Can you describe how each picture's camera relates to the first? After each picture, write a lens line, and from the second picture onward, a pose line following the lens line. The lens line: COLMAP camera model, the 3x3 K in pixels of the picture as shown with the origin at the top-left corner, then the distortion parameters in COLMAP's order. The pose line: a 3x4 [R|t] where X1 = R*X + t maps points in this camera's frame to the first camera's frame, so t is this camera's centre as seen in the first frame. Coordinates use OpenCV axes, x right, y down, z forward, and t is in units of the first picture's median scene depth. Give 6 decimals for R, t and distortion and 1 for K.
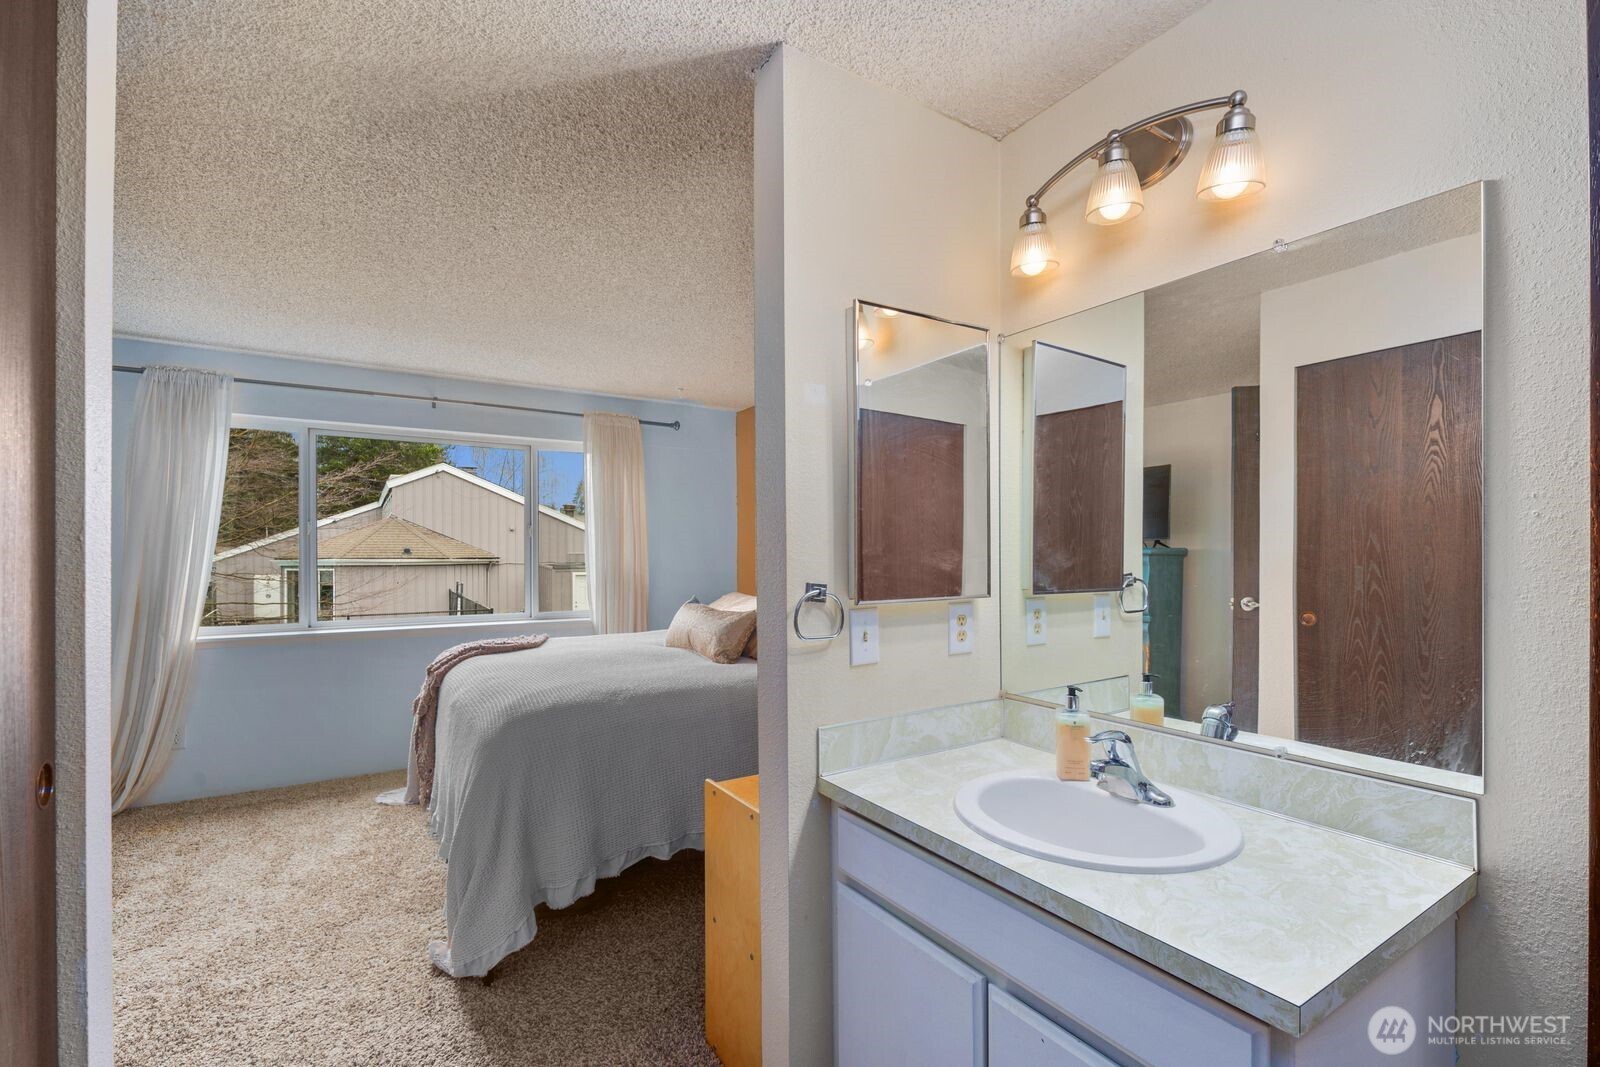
lens RADIAL K [[698.1, 0, 795.8], [0, 698.1, 539.5], [0, 0, 1]] dist [-0.000140, -0.000561]
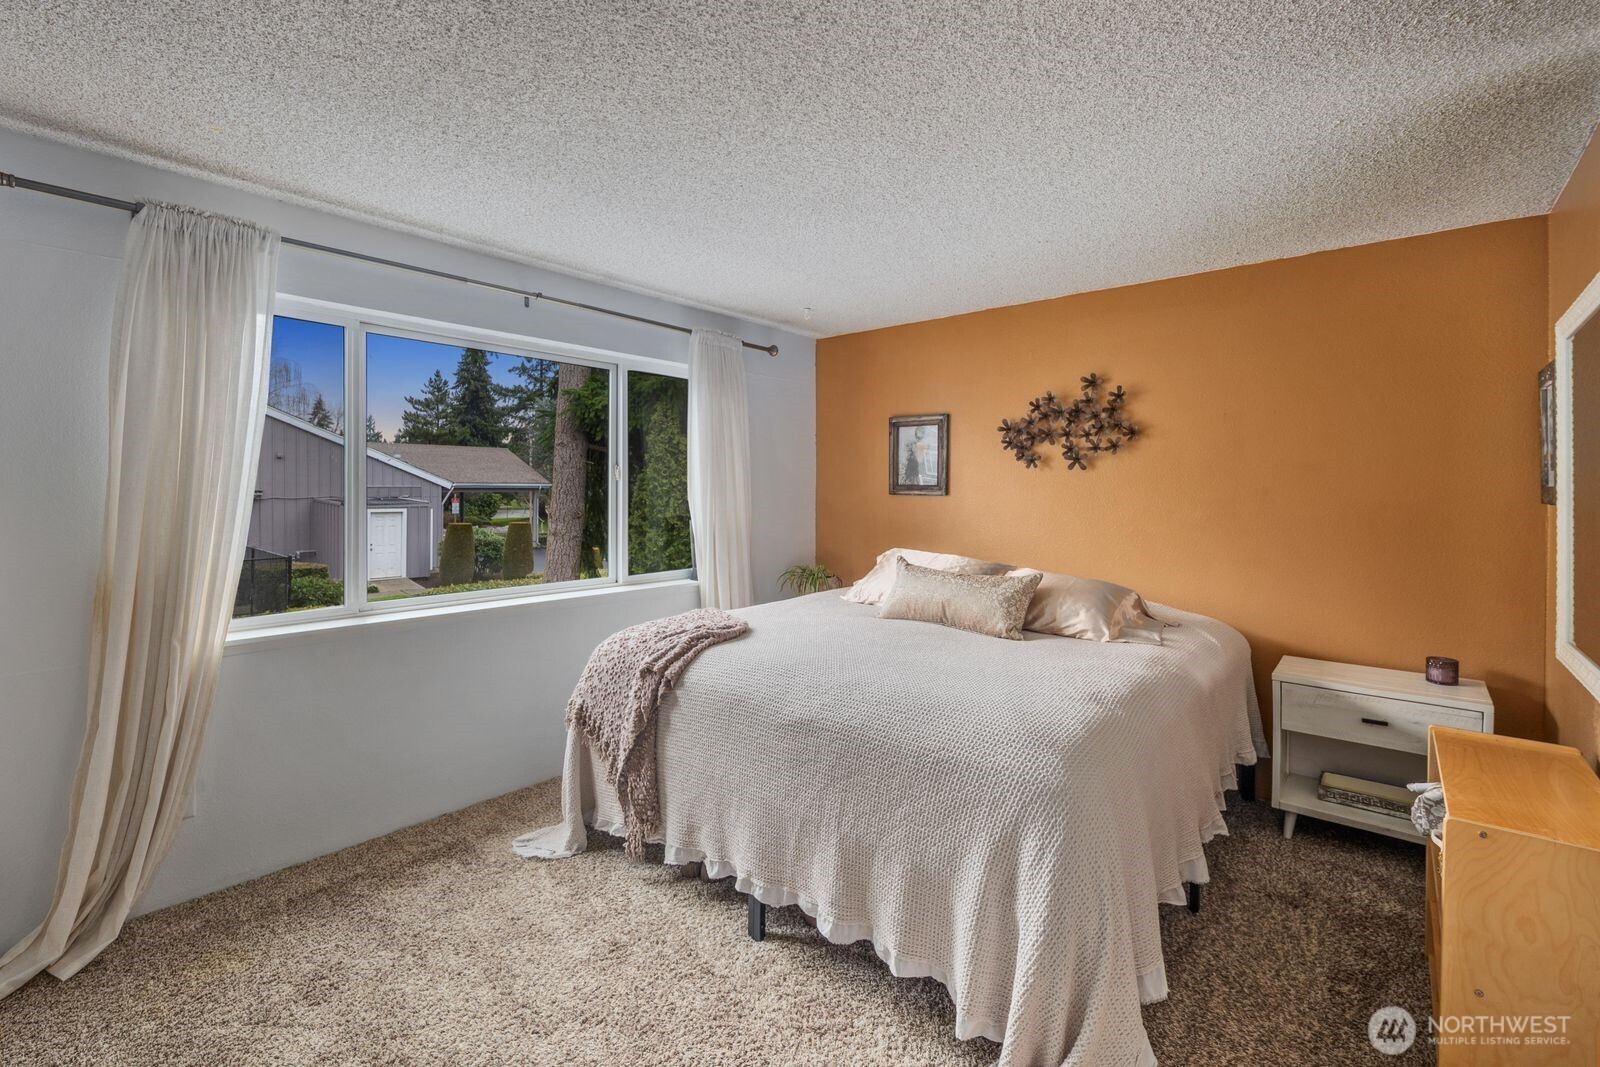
lens RADIAL K [[701.4, 0, 798.9], [0, 701.4, 487.7], [0, 0, 1]] dist [-0.000345, -0.001236]
pose [[0.956502, 0.005918, 0.291666, -0.539167], [-0.011947, 0.999750, 0.018893, -0.018034], [-0.291481, -0.021556, 0.956334, 0.238914]]
